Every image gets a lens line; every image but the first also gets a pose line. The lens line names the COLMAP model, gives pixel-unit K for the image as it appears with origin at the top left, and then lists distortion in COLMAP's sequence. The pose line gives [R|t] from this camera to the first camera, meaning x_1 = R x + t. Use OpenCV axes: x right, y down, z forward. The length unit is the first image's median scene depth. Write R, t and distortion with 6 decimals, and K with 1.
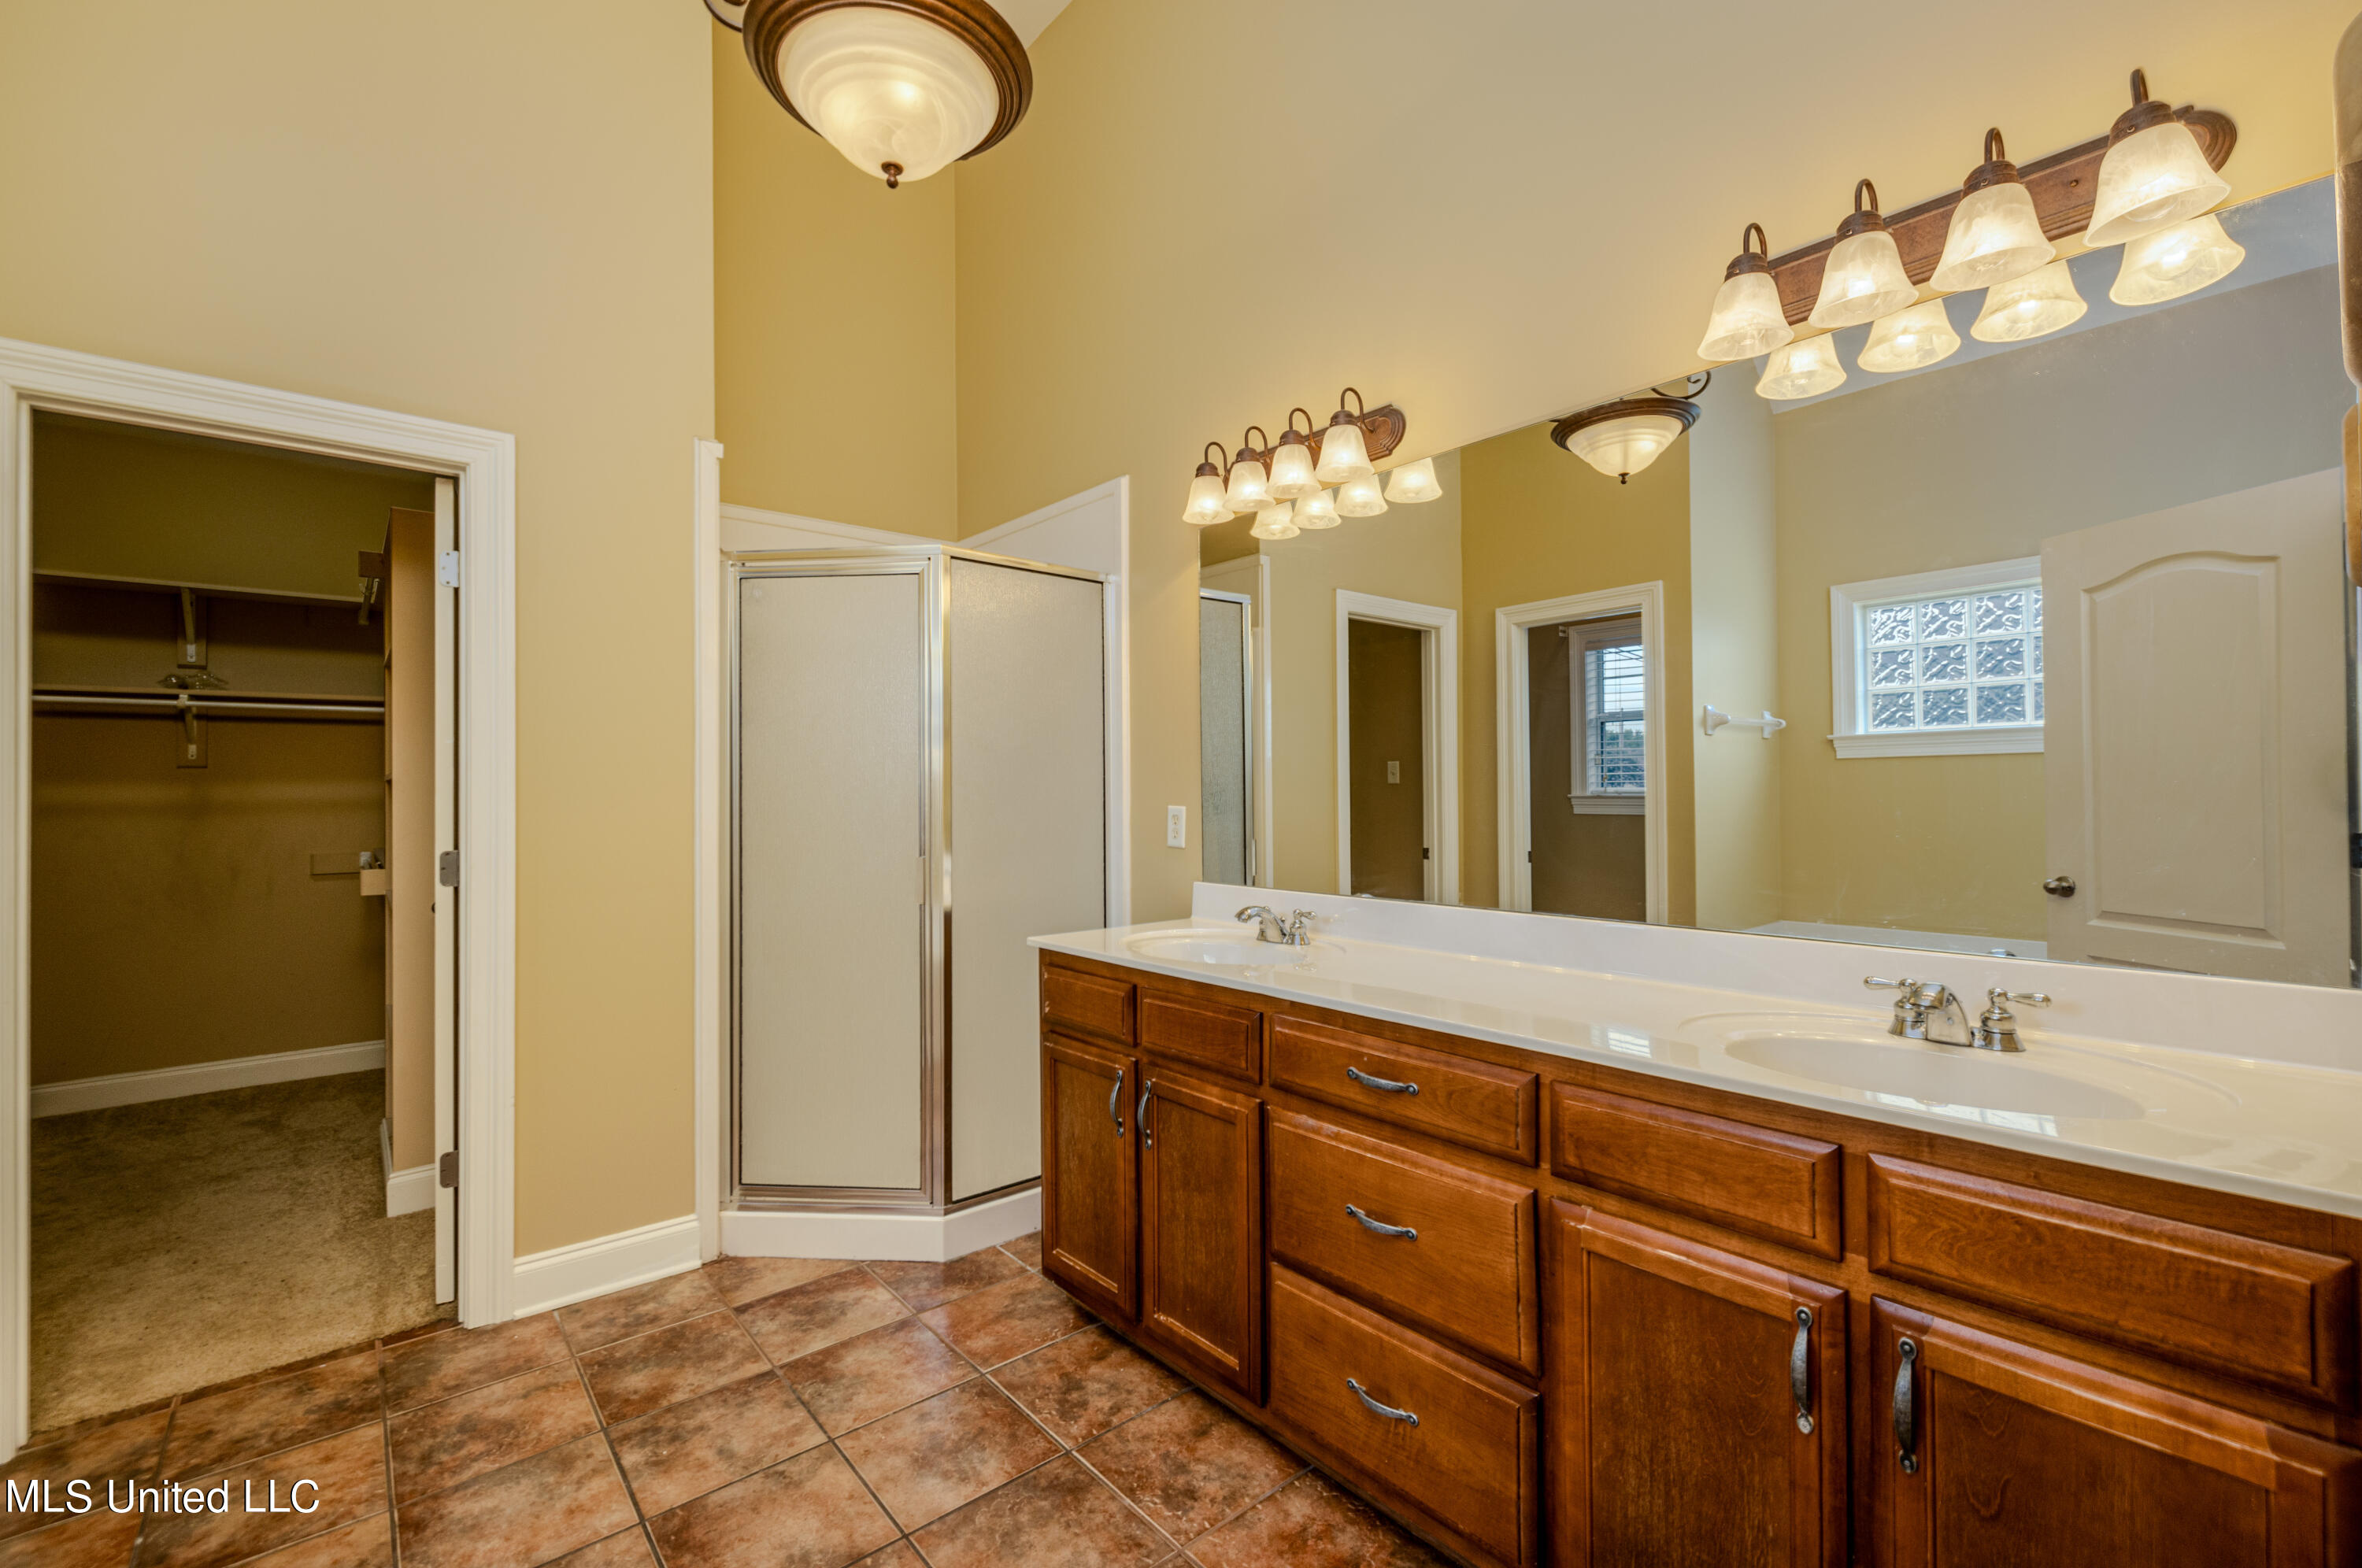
lens RADIAL K [[1013.6, 0, 1183.9], [0, 1013.6, 787.3], [0, 0, 1]] dist [-0.001339, 0.001039]
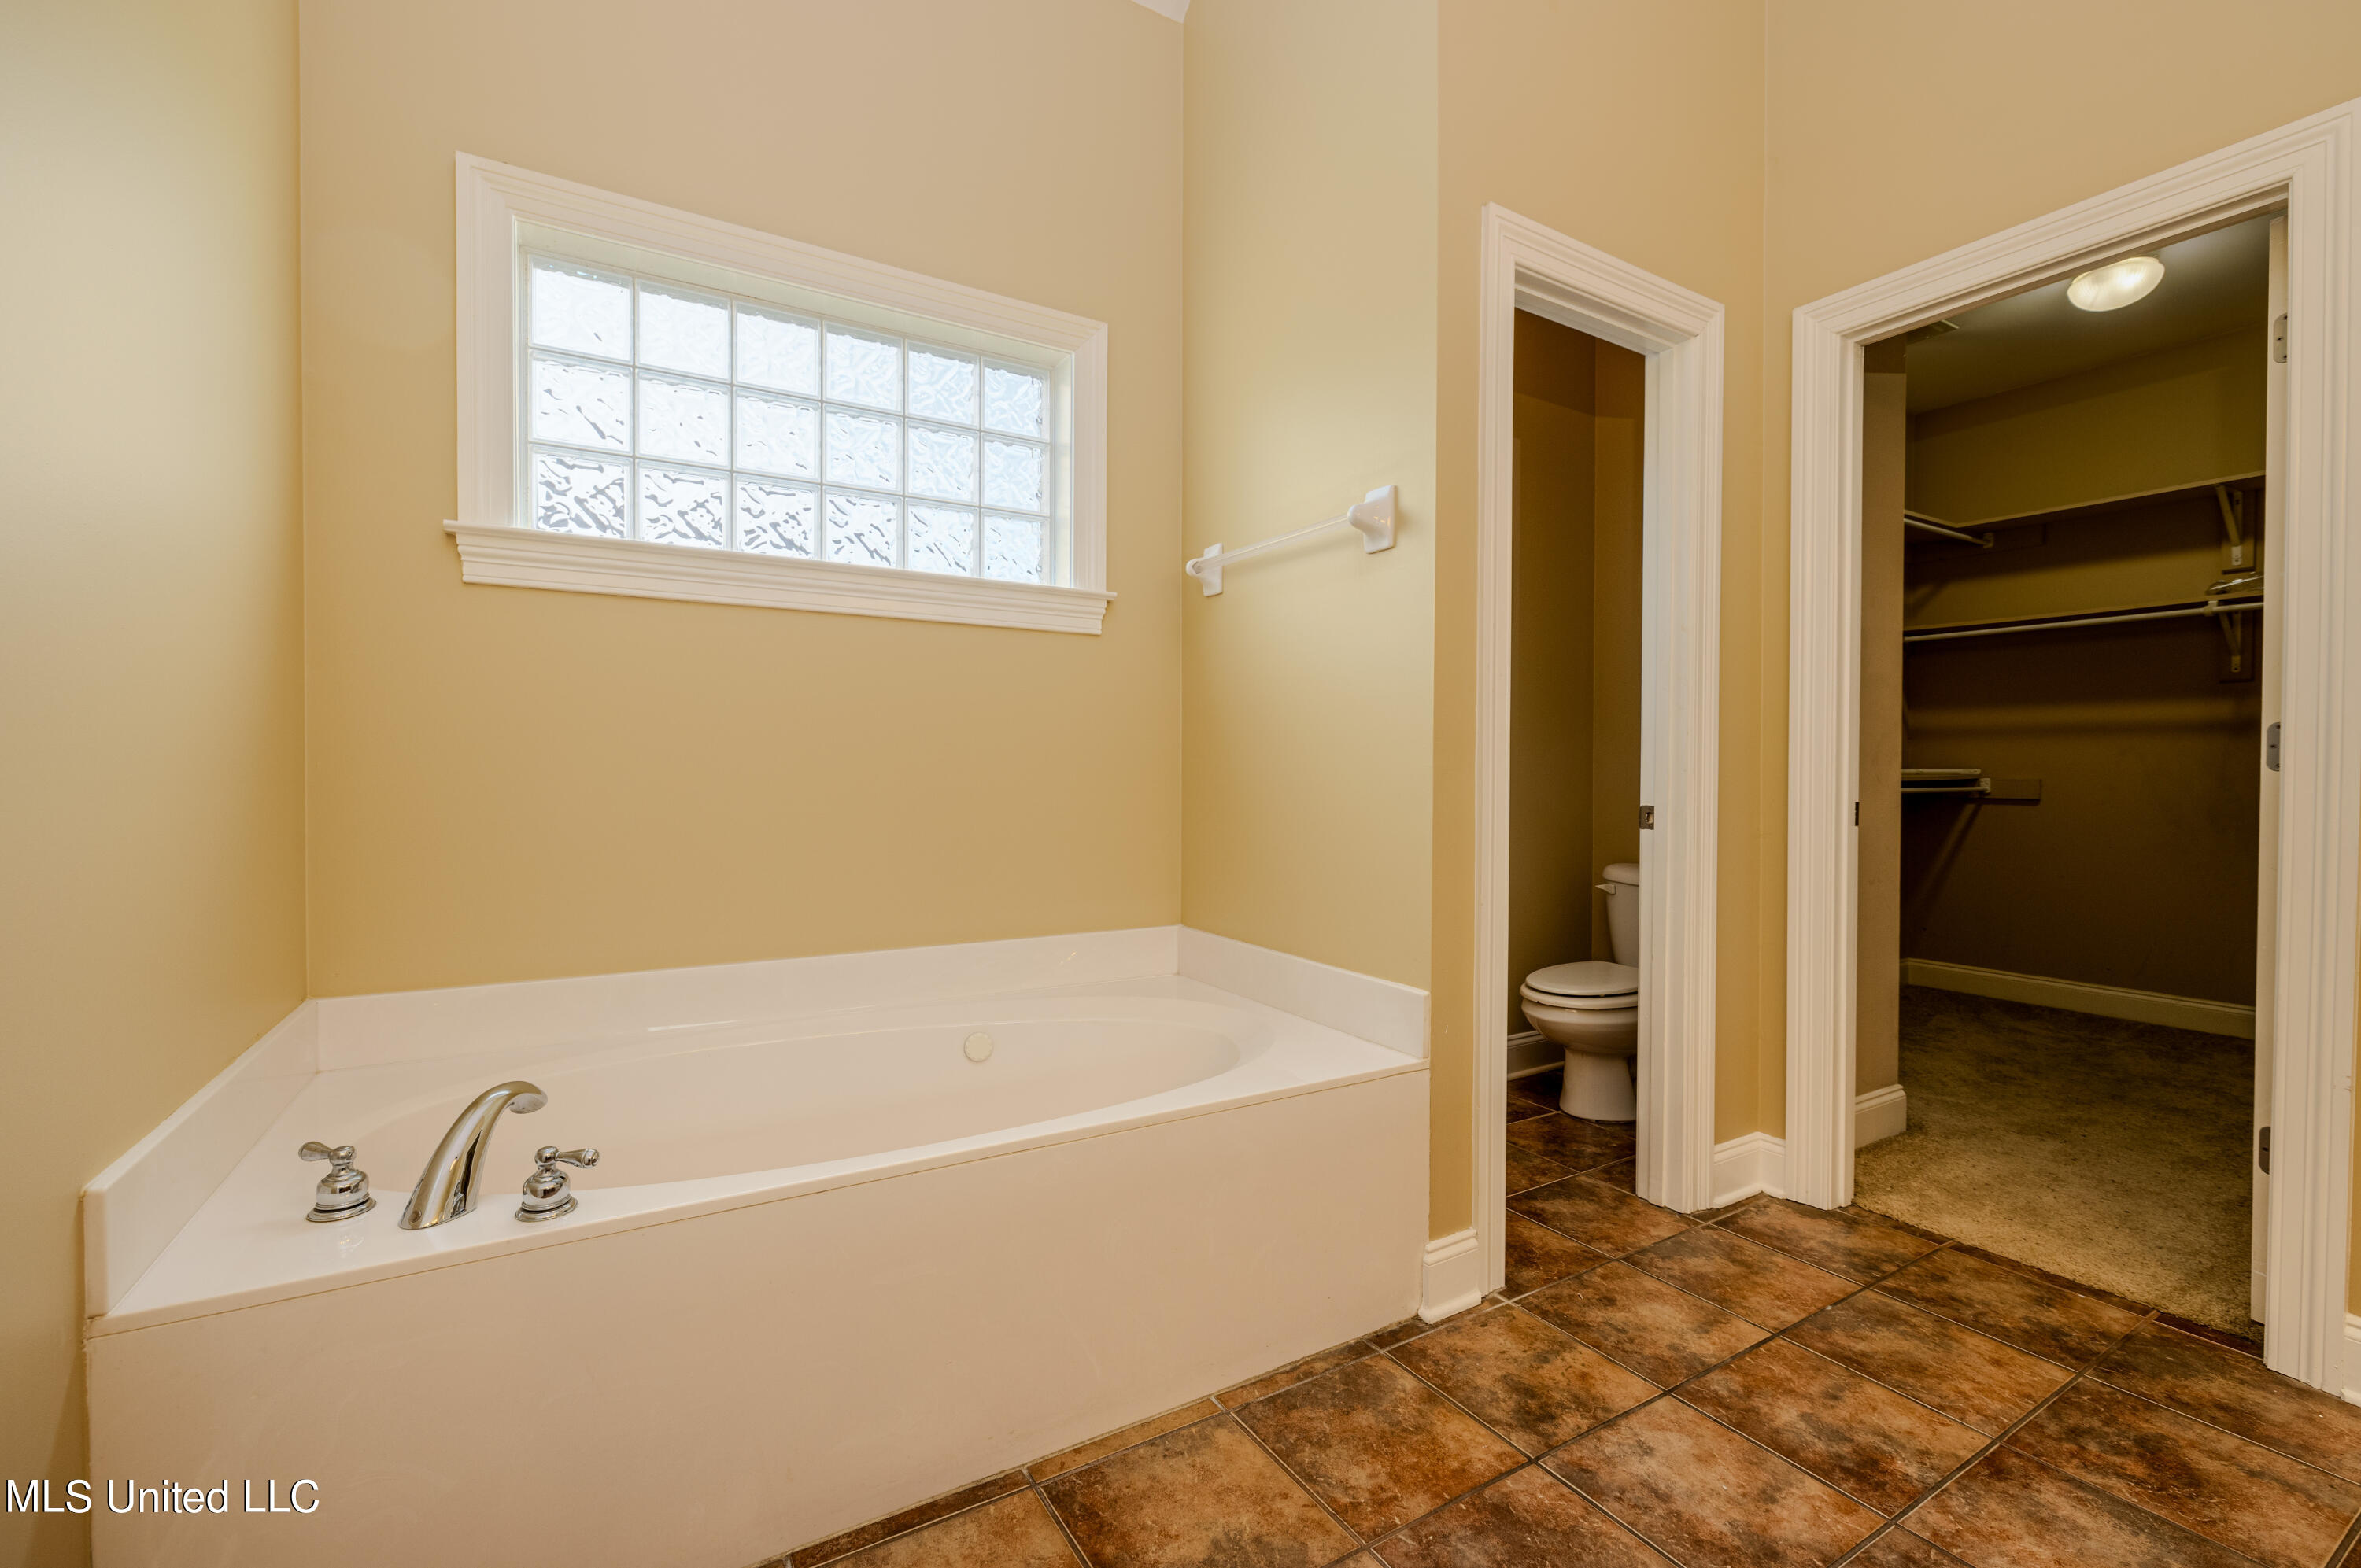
lens RADIAL K [[1013.1, 0, 1187.9], [0, 1013.1, 786.3], [0, 0, 1]] dist [-0.001339, 0.001039]
pose [[-0.174429, 0.012359, -0.984592, 0.169679], [-0.005590, 0.999893, 0.013541, 0.126837], [0.984654, 0.007866, -0.174341, 0.413979]]
